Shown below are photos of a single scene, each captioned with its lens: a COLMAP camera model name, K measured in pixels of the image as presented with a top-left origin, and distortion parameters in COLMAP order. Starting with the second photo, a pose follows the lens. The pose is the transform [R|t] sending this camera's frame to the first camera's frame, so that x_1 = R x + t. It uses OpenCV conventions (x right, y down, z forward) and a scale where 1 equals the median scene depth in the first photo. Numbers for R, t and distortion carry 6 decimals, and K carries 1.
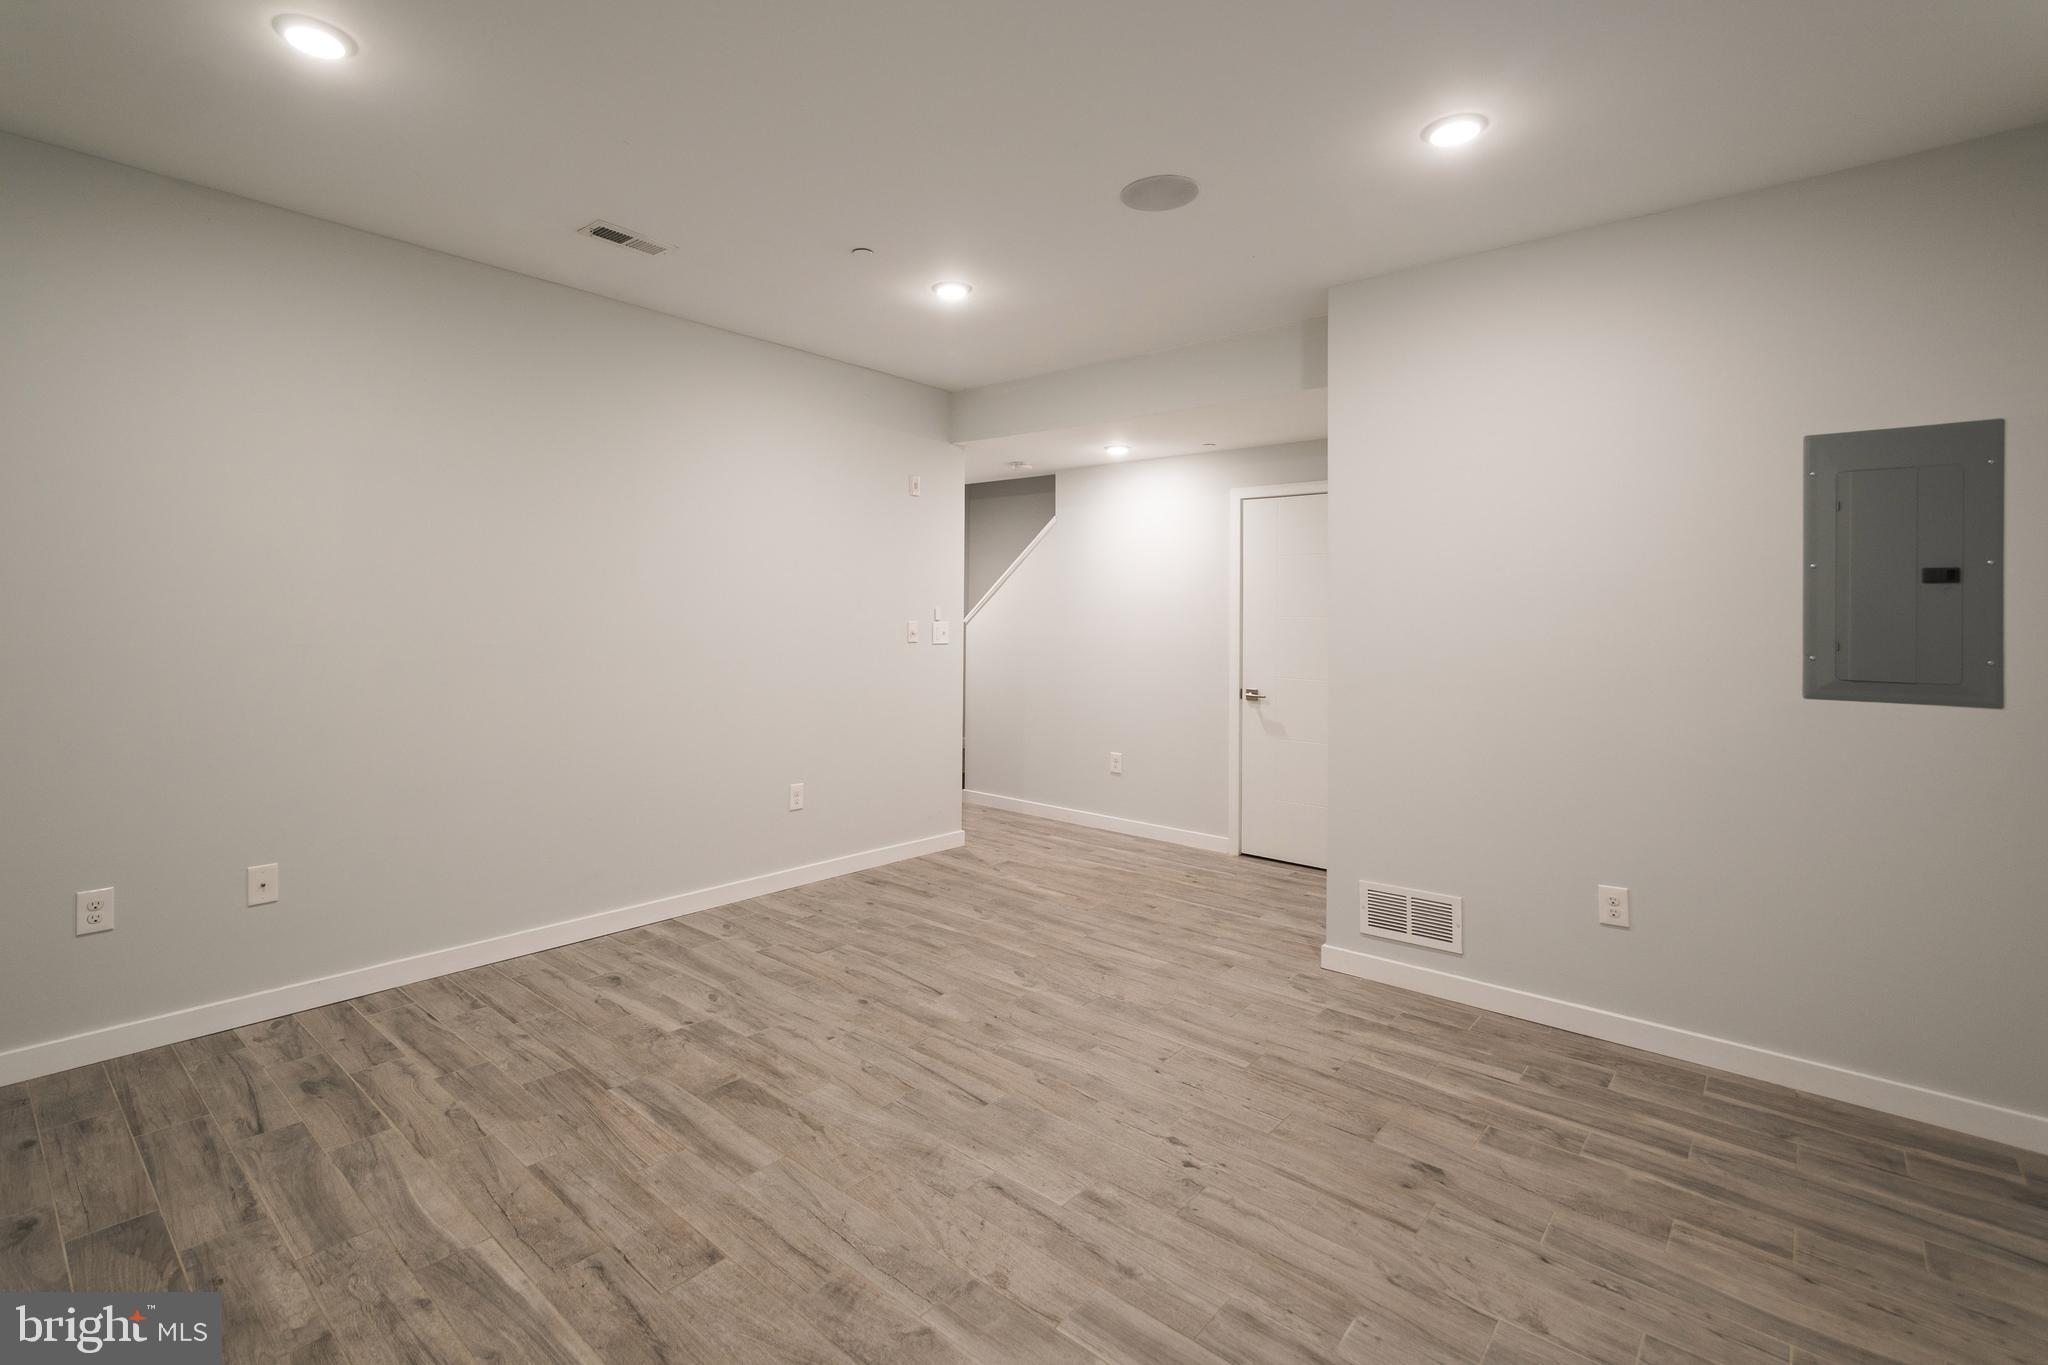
lens RADIAL K [[942.1, 0, 954.3], [0, 942.1, 614.6], [0, 0, 1]] dist [0.000296, 0.000281]
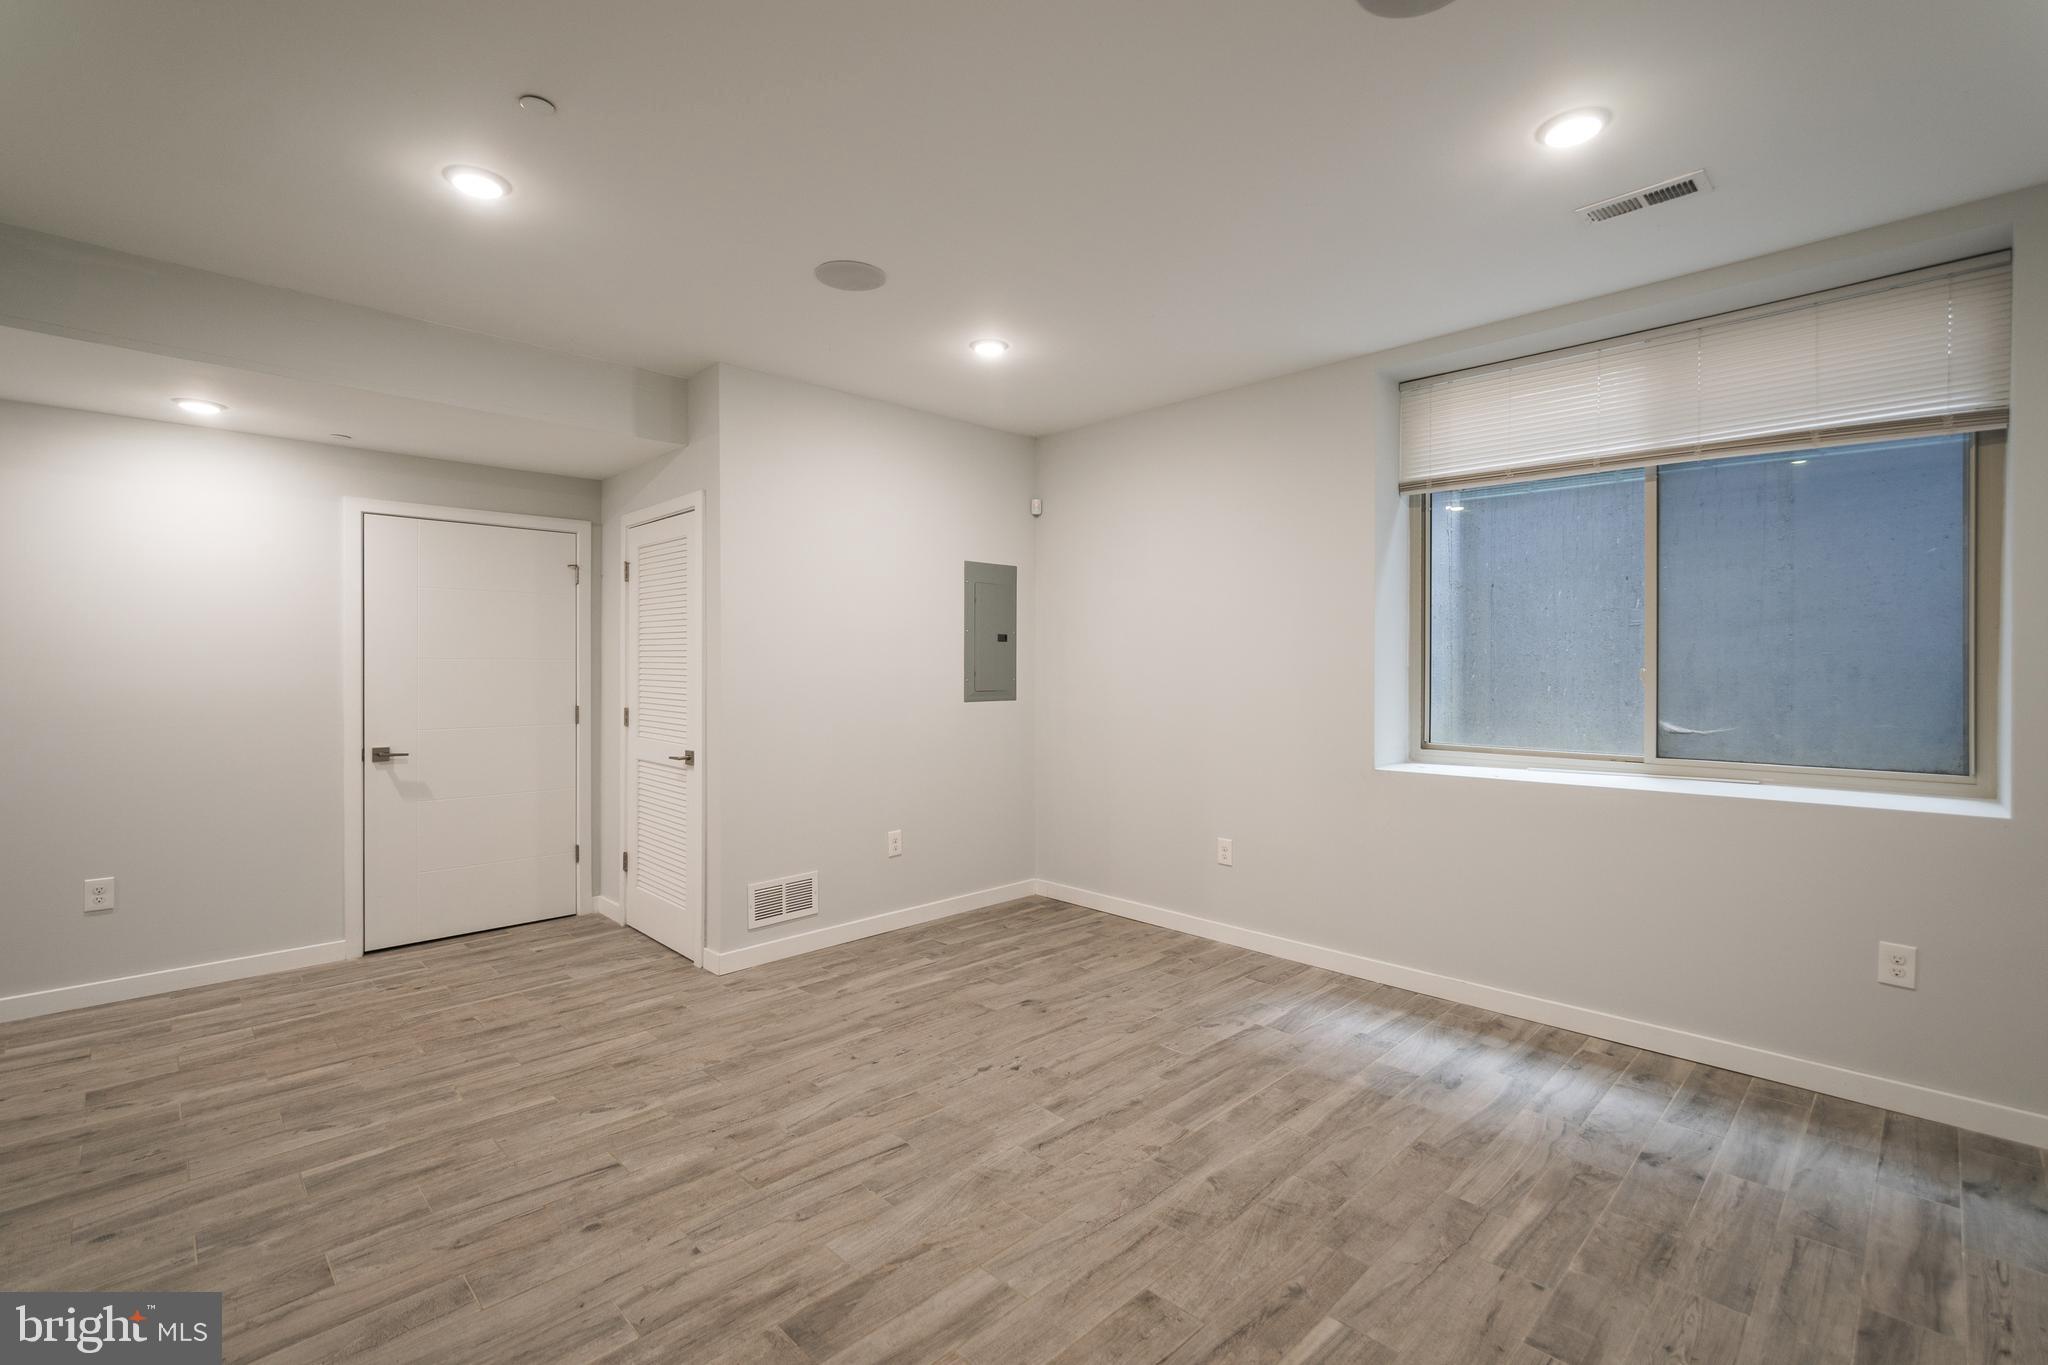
lens RADIAL K [[907.0, 0, 1039.6], [0, 907.0, 667.6], [0, 0, 1]] dist [0.000292, 0.000173]
pose [[0.041521, -0.018210, 0.998972, -0.855348], [-0.003168, 0.999826, 0.018357, -0.013356], [-0.999133, -0.003927, 0.041456, 0.750231]]
